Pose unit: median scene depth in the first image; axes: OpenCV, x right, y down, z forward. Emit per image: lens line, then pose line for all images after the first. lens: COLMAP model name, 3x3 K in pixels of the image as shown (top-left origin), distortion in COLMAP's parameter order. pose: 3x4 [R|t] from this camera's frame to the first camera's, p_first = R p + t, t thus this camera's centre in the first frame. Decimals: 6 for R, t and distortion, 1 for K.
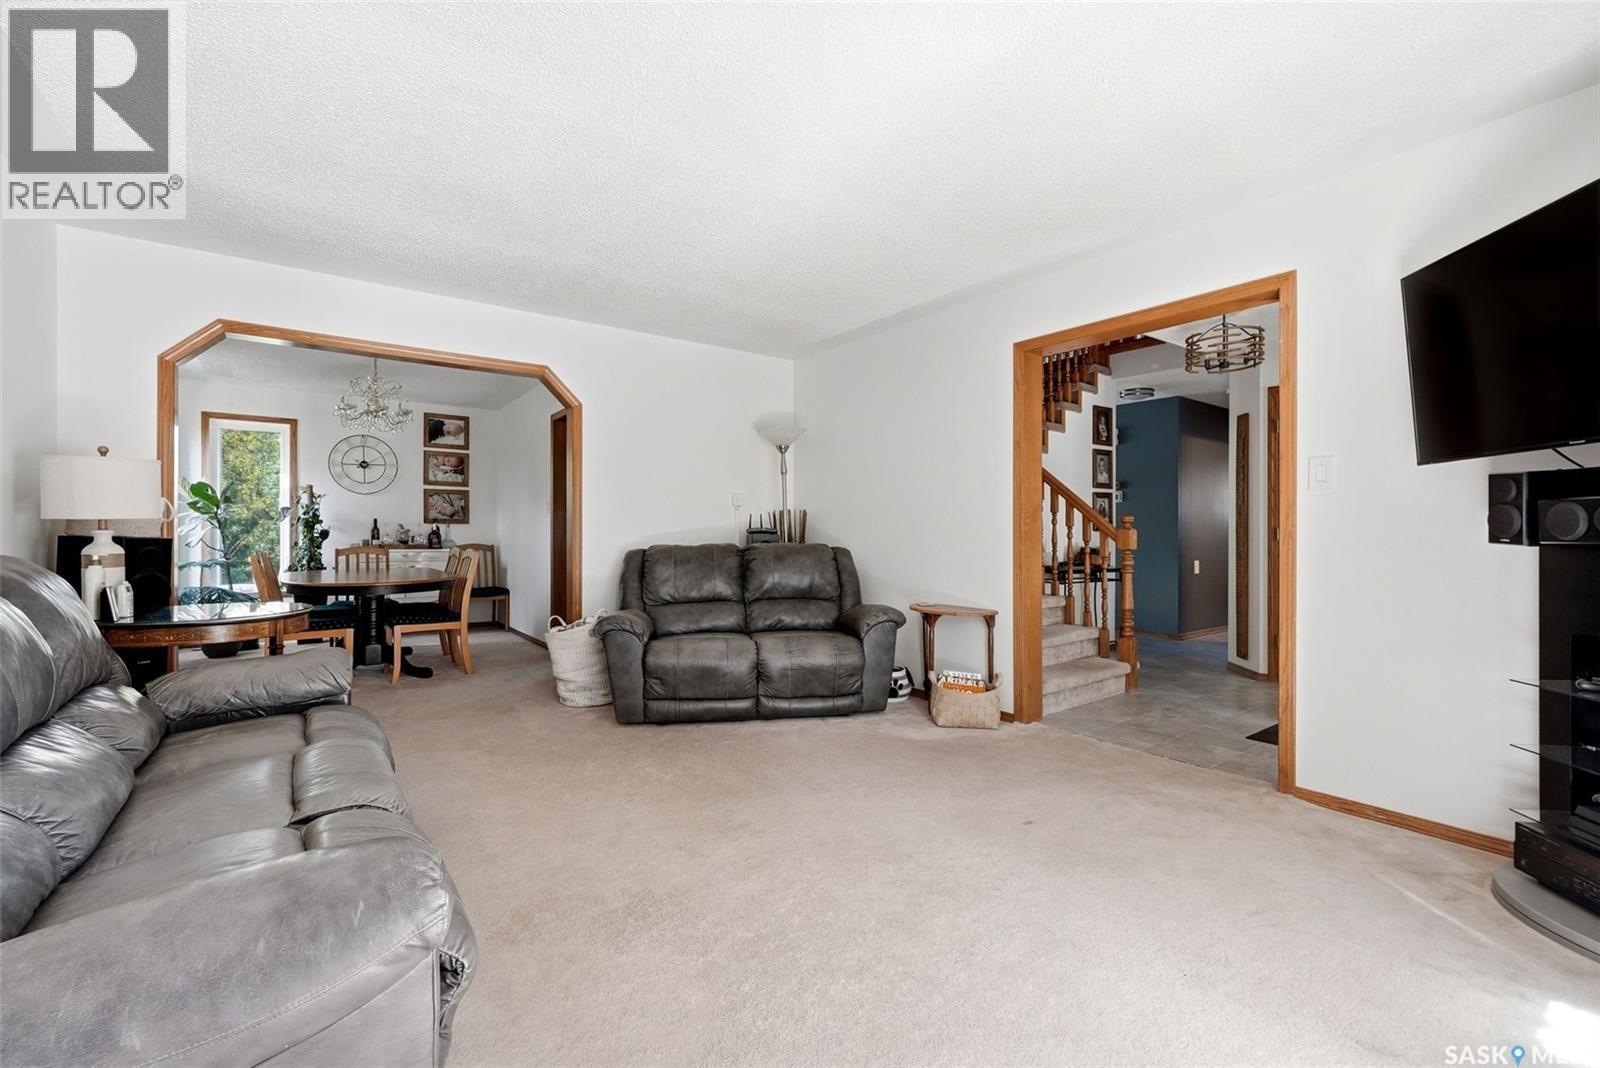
lens RADIAL K [[675.0, 0, 801.6], [0, 675.0, 529.8], [0, 0, 1]] dist [-0.003503, -0.000190]
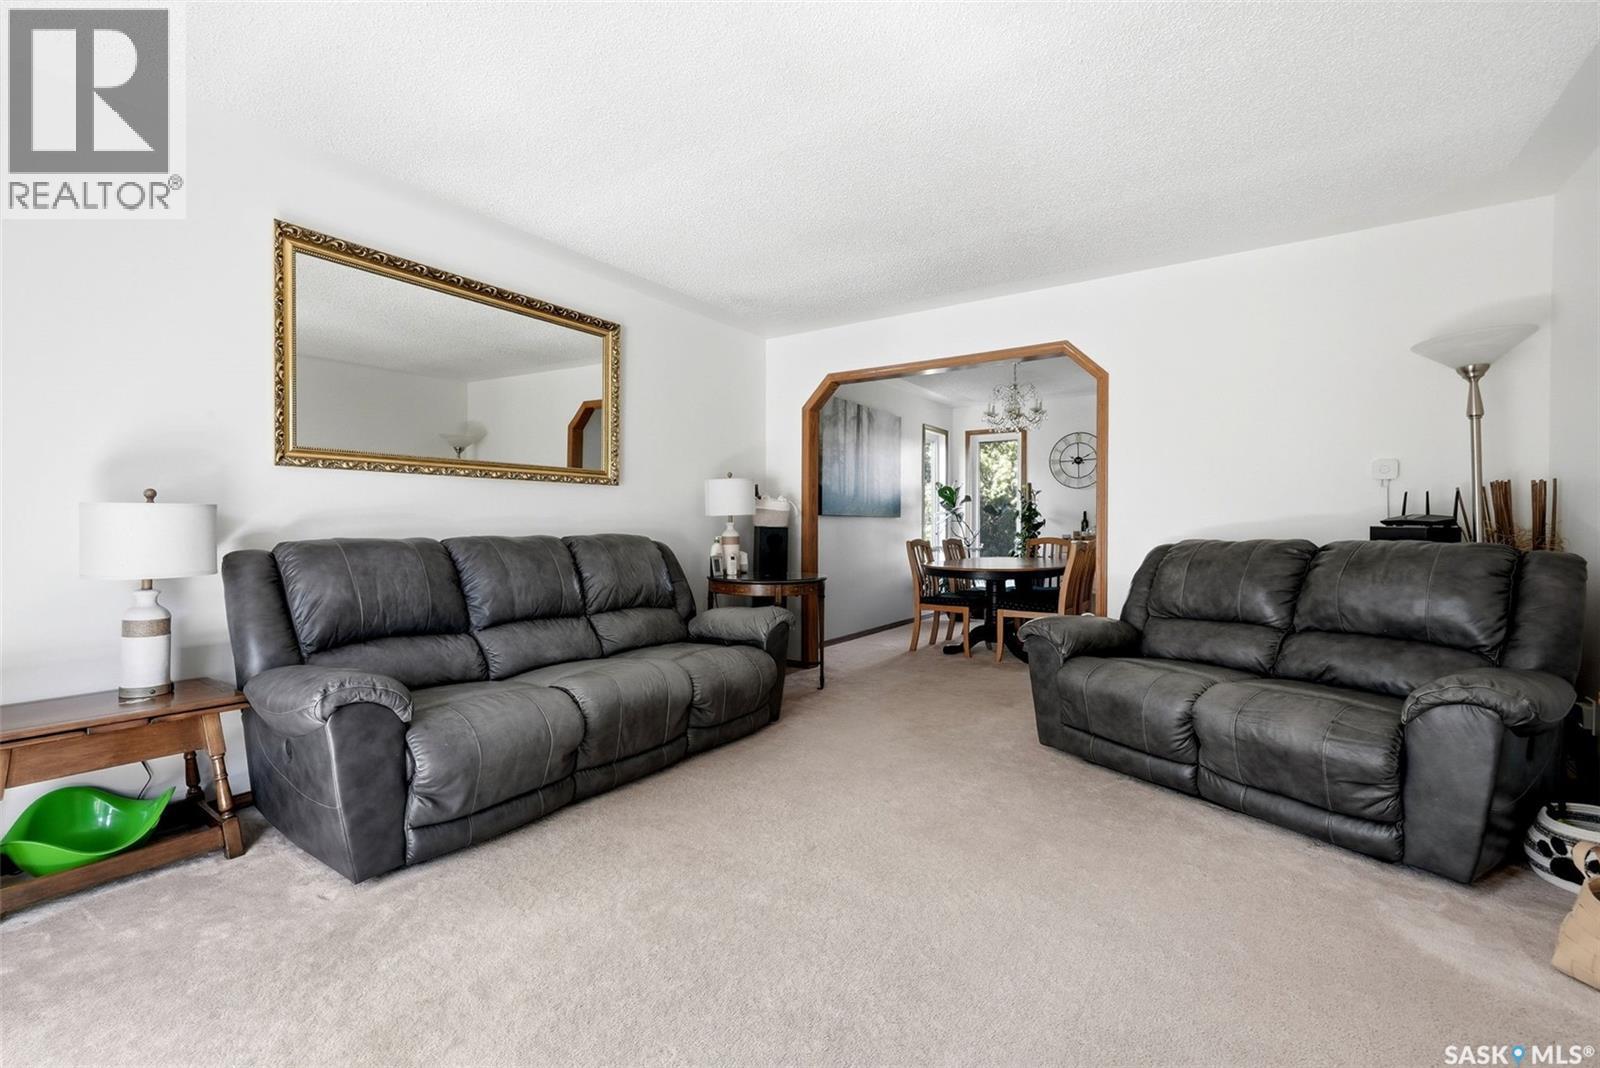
lens RADIAL K [[711.4, 0, 803.7], [0, 711.4, 531.9], [0, 0, 1]] dist [0.003053, 0.000435]
pose [[0.342417, 0.009523, -0.939500, 0.403890], [0.002439, 0.999936, 0.011024, 0.003894], [0.939545, -0.006066, 0.342372, 0.335287]]
